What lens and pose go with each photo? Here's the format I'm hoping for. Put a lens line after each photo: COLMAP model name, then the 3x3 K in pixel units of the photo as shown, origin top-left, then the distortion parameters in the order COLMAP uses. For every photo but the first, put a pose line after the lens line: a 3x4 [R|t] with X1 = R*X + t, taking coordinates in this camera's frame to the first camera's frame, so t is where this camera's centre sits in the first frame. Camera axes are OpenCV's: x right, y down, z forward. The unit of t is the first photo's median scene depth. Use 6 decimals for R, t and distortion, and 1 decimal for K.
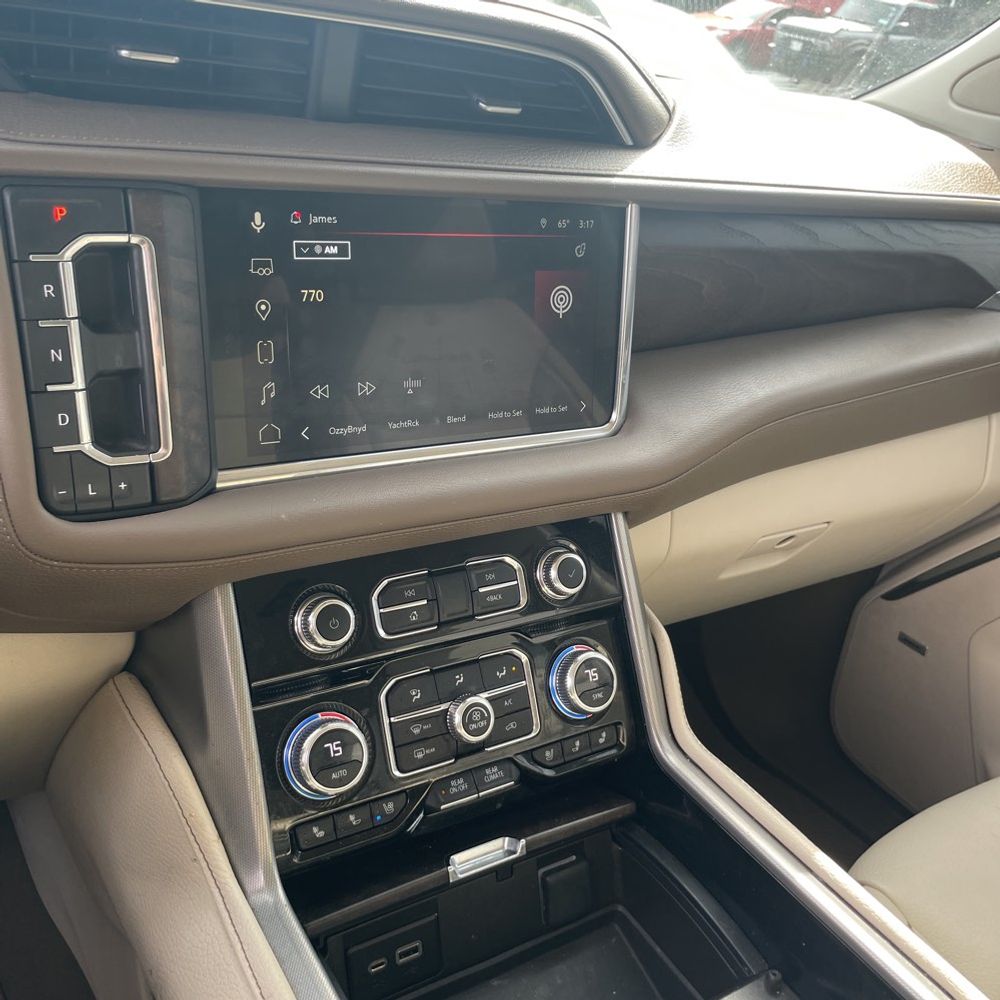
lens RADIAL K [[1016.9, 0, 507.9], [0, 1016.9, 506.6], [0, 0, 1]] dist [0.030495, 0.000000]
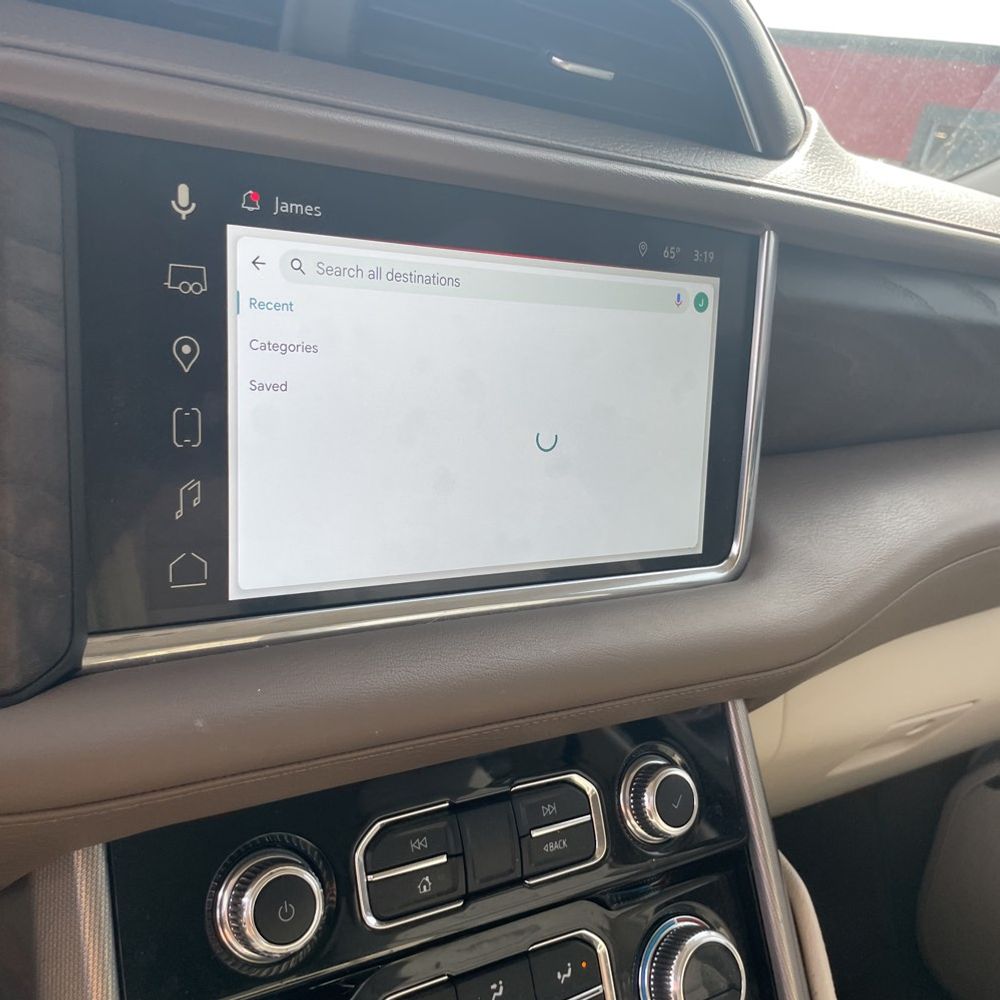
lens RADIAL K [[1016.9, 0, 497.5], [0, 1016.9, 490.8], [0, 0, 1]] dist [0.030495, 0.000000]
pose [[0.999803, 0.017013, 0.010249, -0.058563], [-0.015310, 0.988873, -0.147975, -0.029214], [-0.012652, 0.147789, 0.988938, 0.371521]]
